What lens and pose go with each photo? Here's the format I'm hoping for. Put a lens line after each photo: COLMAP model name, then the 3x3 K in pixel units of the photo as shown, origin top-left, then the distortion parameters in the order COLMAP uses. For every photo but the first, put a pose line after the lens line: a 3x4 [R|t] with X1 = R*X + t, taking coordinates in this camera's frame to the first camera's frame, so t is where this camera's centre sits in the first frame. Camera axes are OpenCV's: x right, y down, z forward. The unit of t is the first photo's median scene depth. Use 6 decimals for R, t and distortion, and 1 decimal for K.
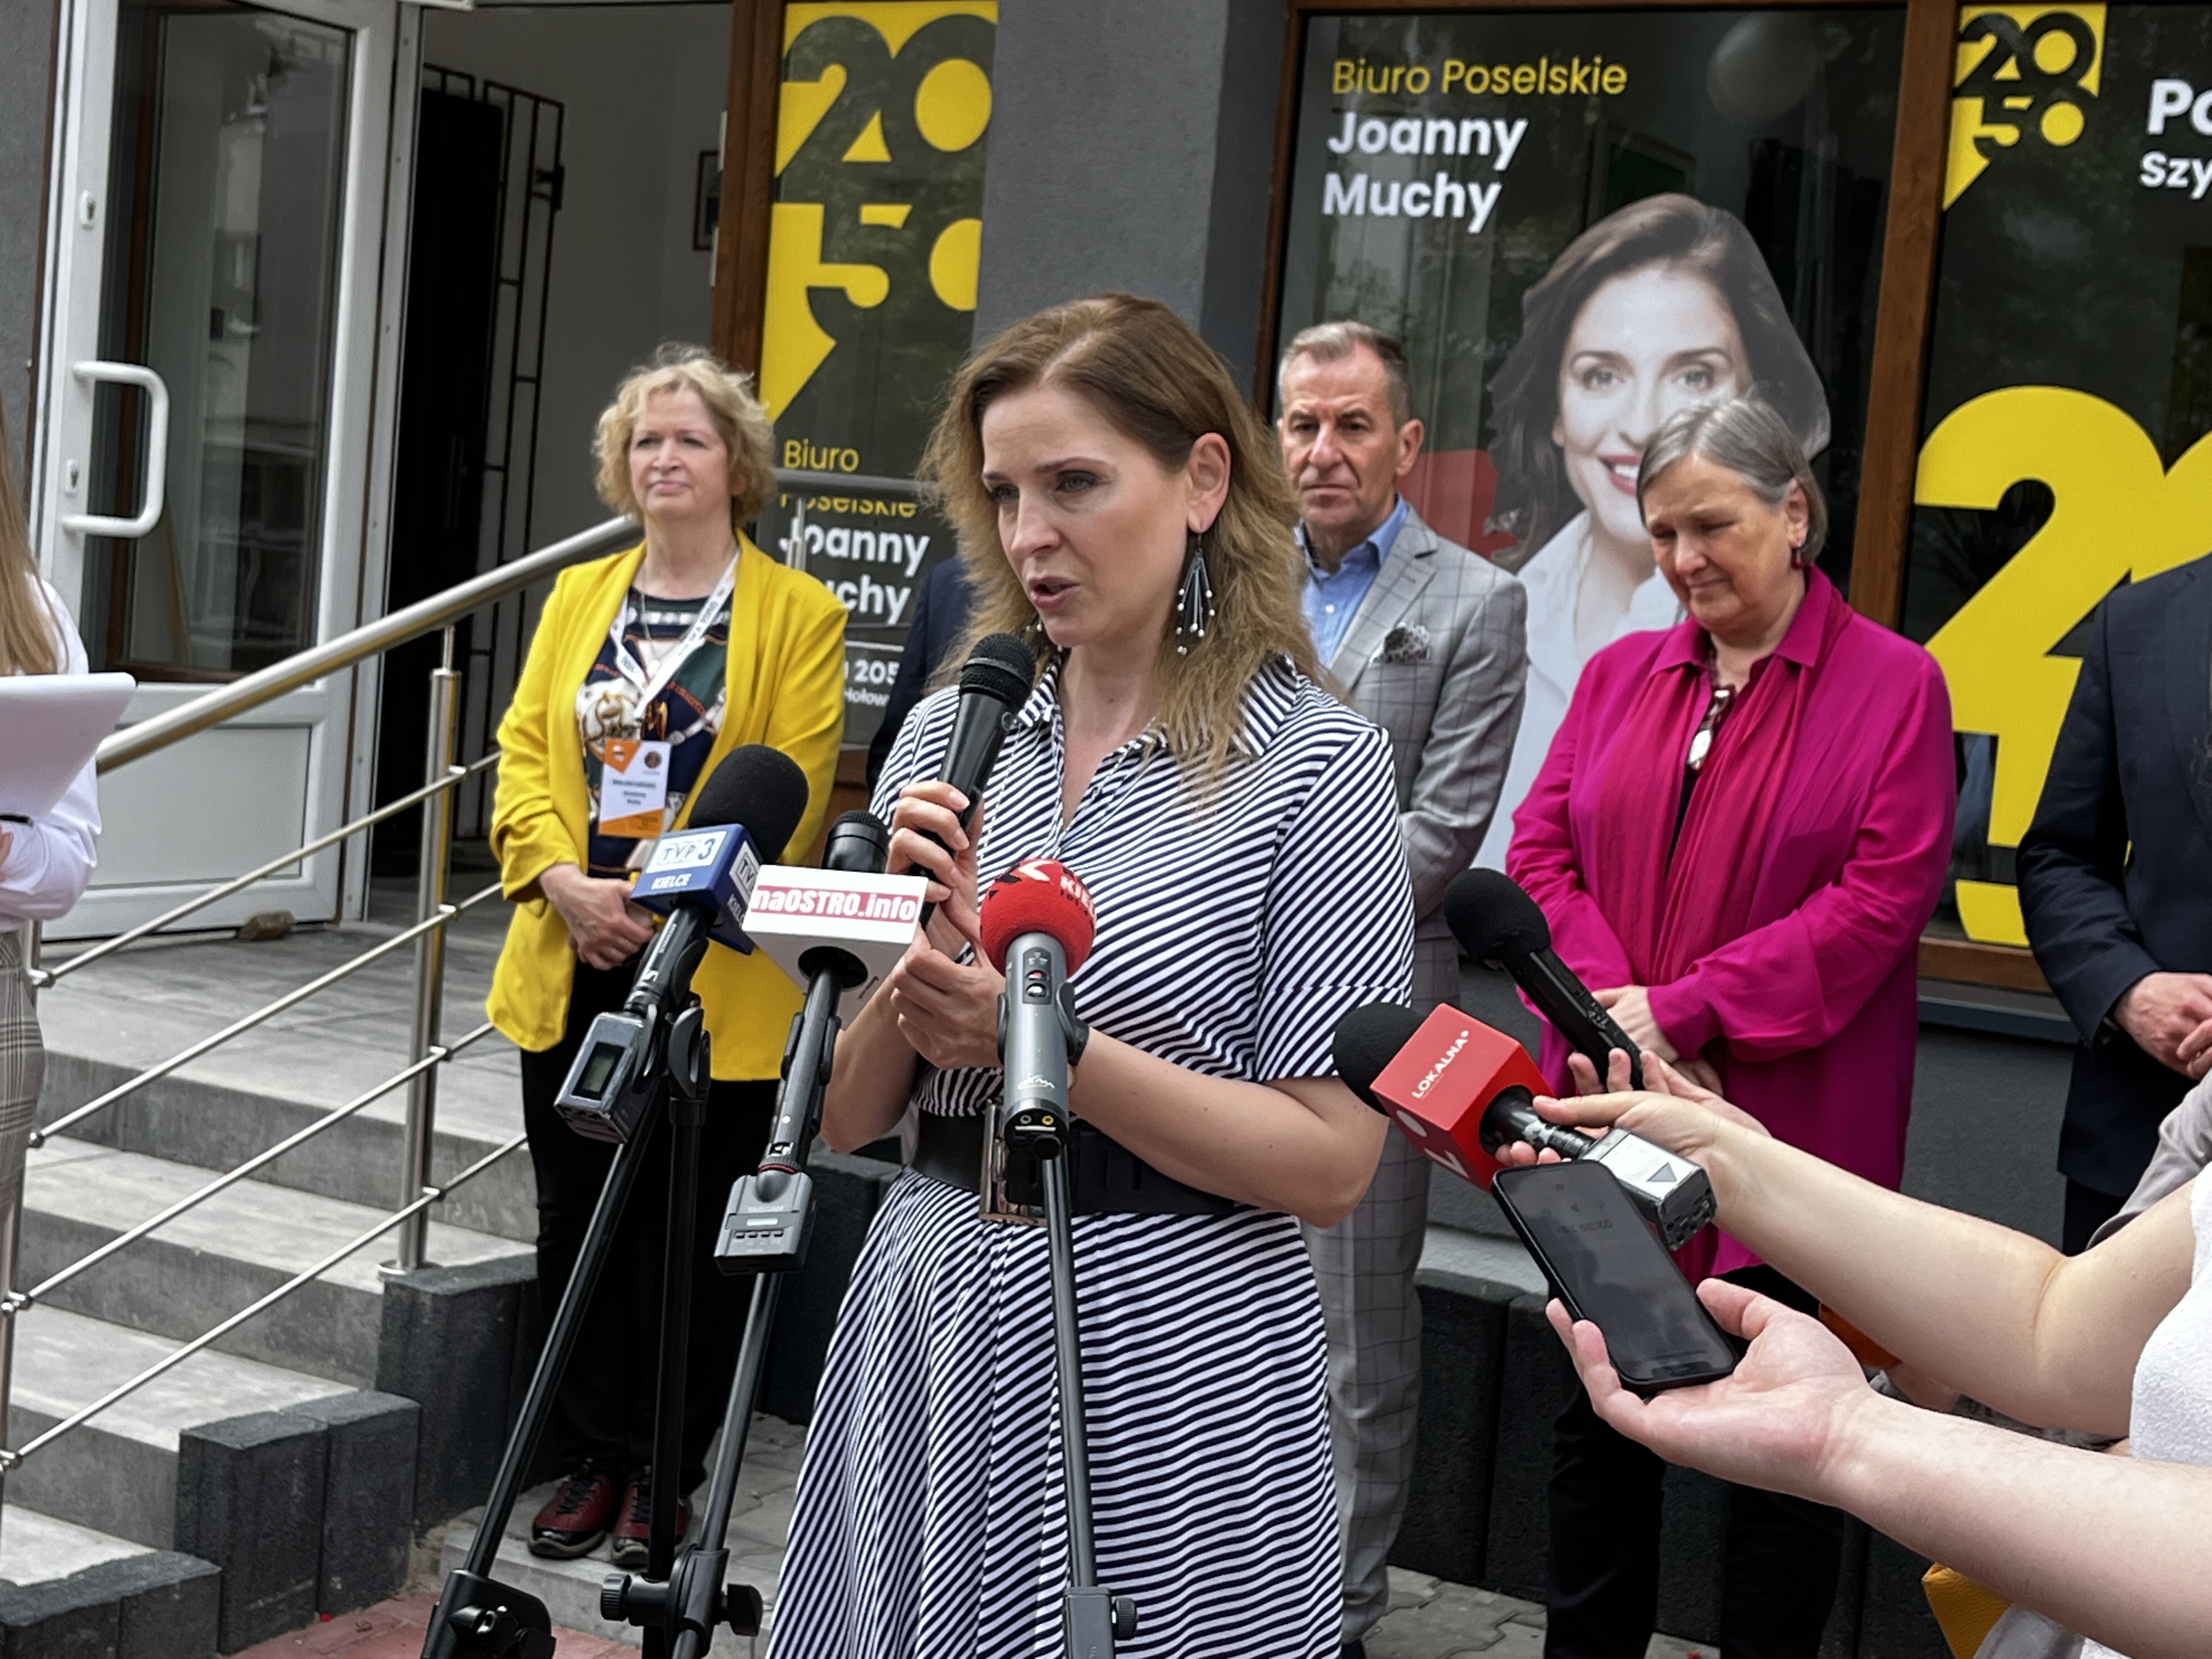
lens RADIAL K [[3318.7, 0, 1072.4], [0, 3318.7, 831.6], [0, 0, 1]] dist [0.132655, -0.545040]
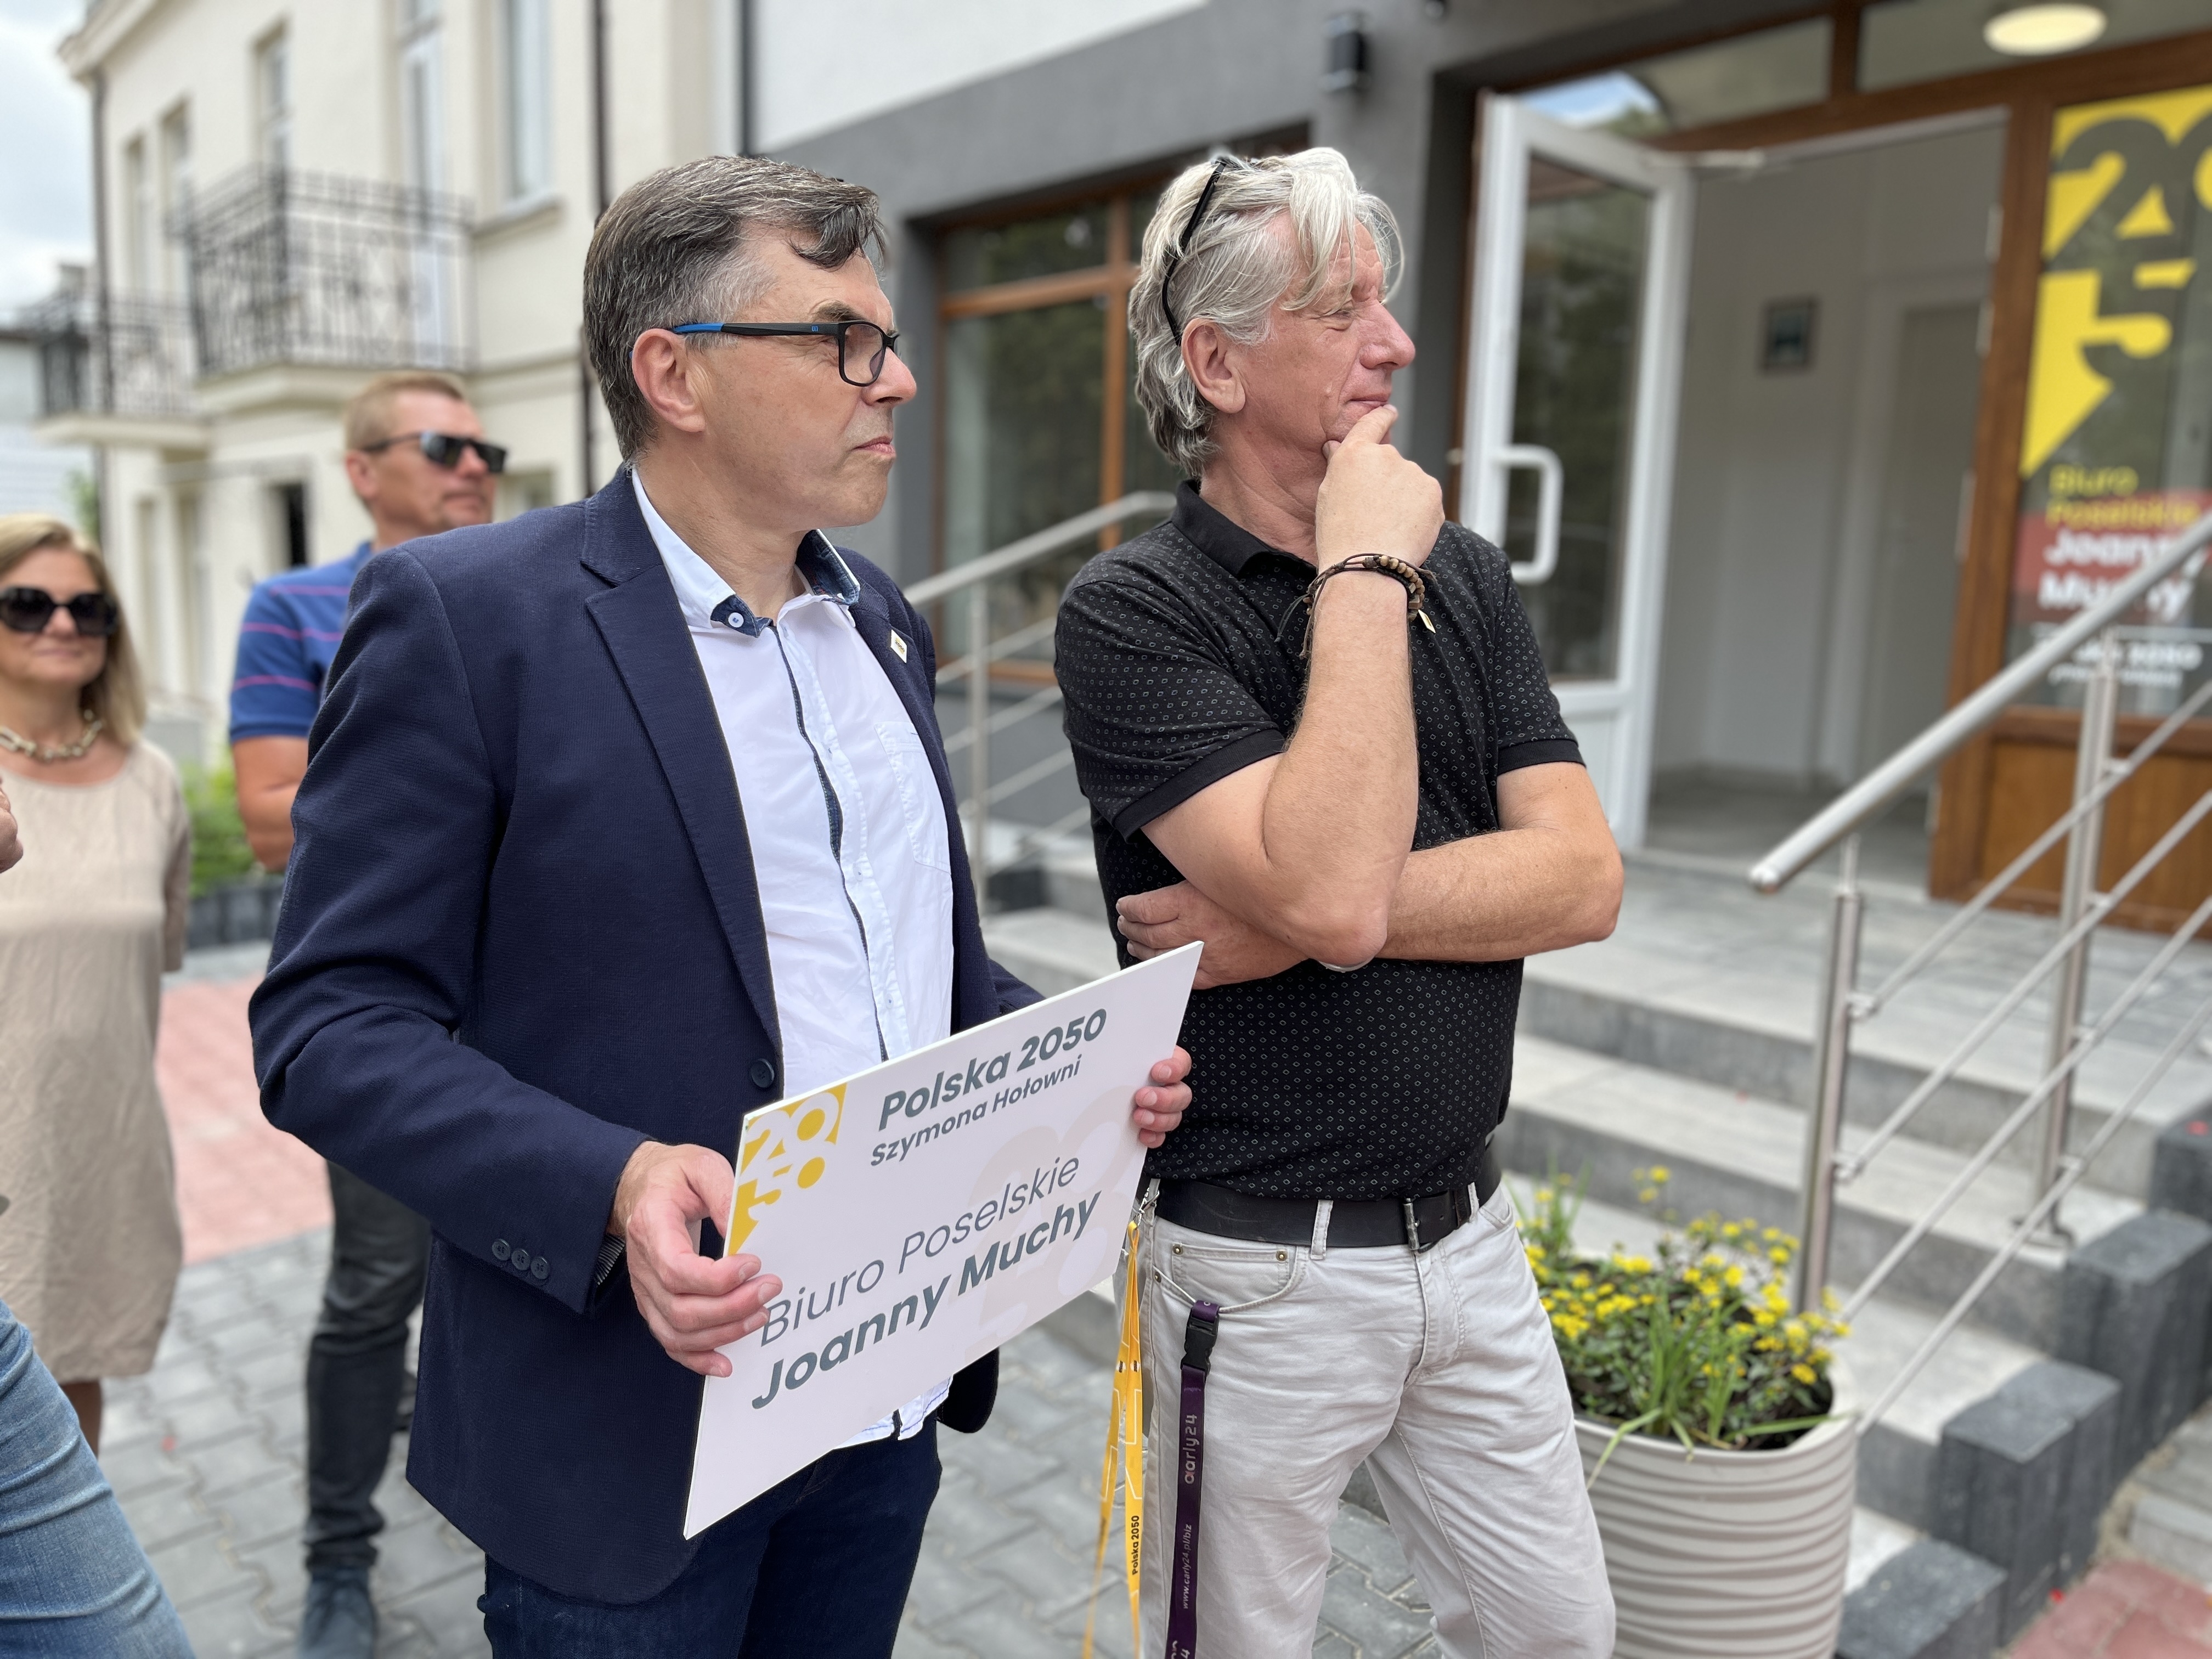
lens RADIAL K [[1662.6, 0, 1112.7], [0, 1662.6, 834.1], [0, 0, 1]] dist [0.080551, -0.111491]
pose [[0.953355, -0.008768, -0.301723, -0.267879], [0.022599, 0.998846, 0.042380, -0.019541], [0.301003, -0.047222, 0.952453, 0.334686]]
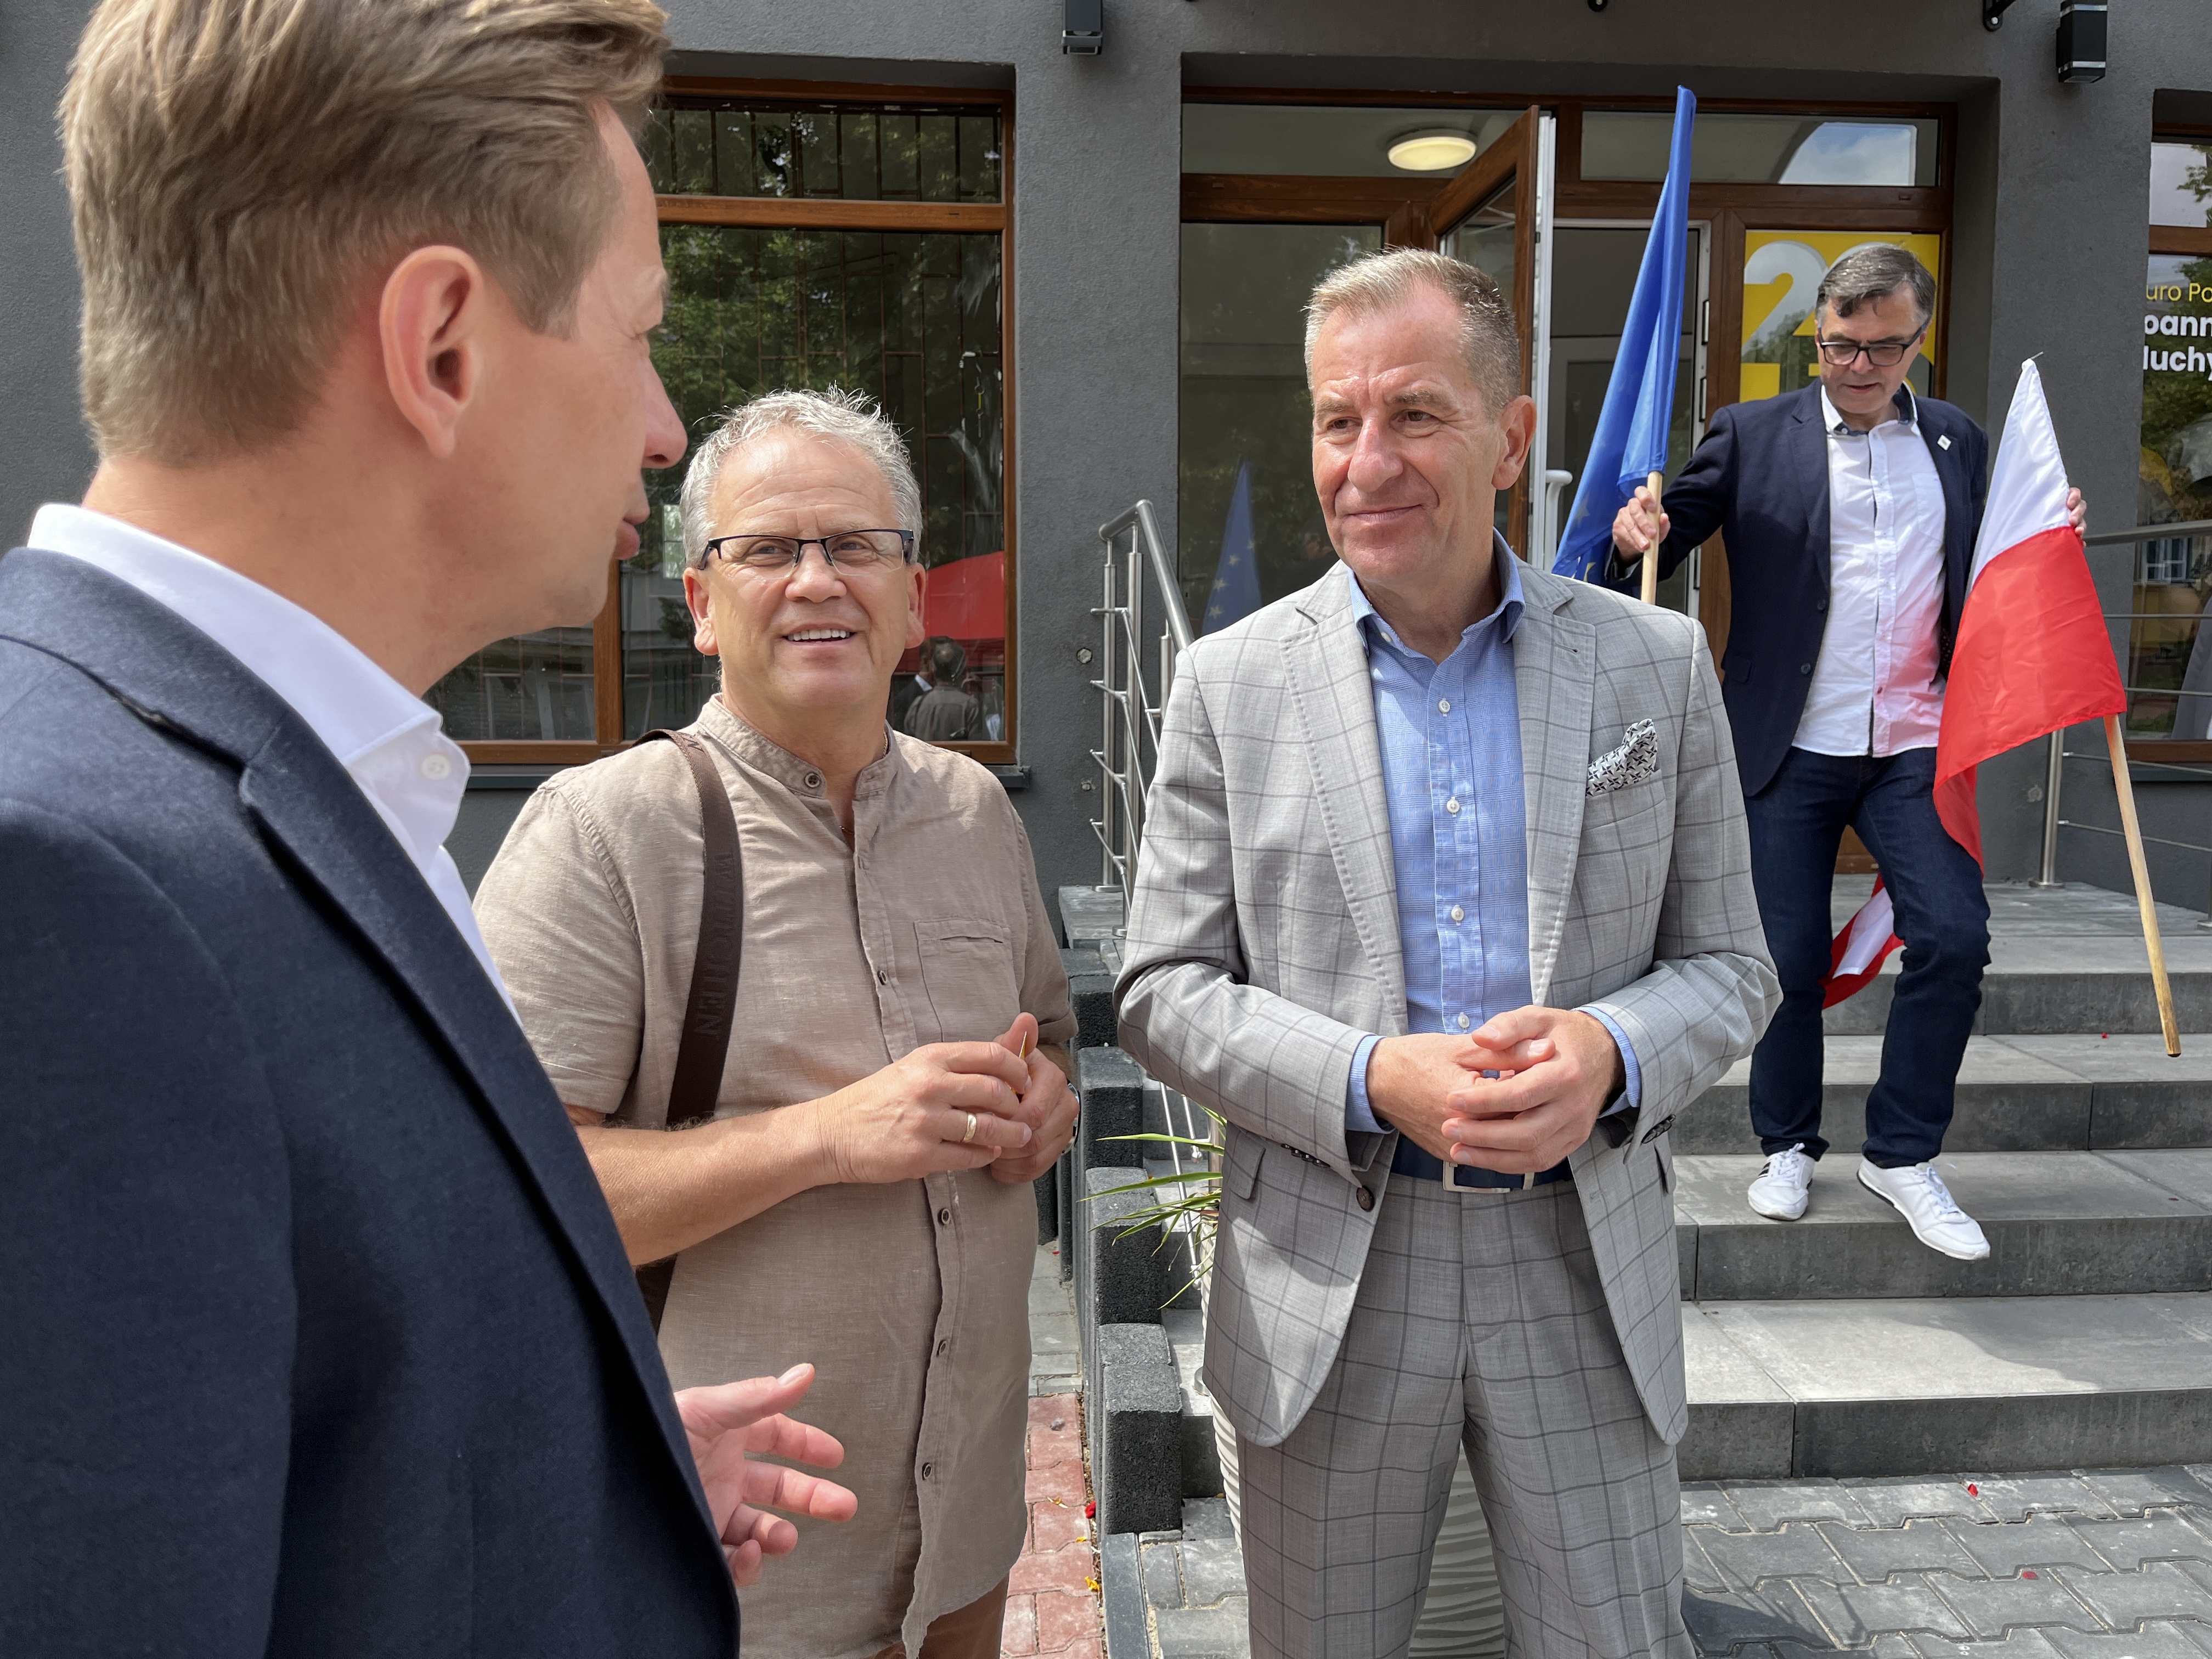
lens RADIAL K [[1671.7, 0, 1092.6], [0, 1671.7, 837.9], [0, 0, 1]] dist [0.043213, -0.064958]
pose [[0.812585, -0.134264, 0.567168, -0.923835], [0.111067, 0.990944, 0.075457, -0.073308], [-0.572163, 0.001678, 0.820138, 0.619602]]
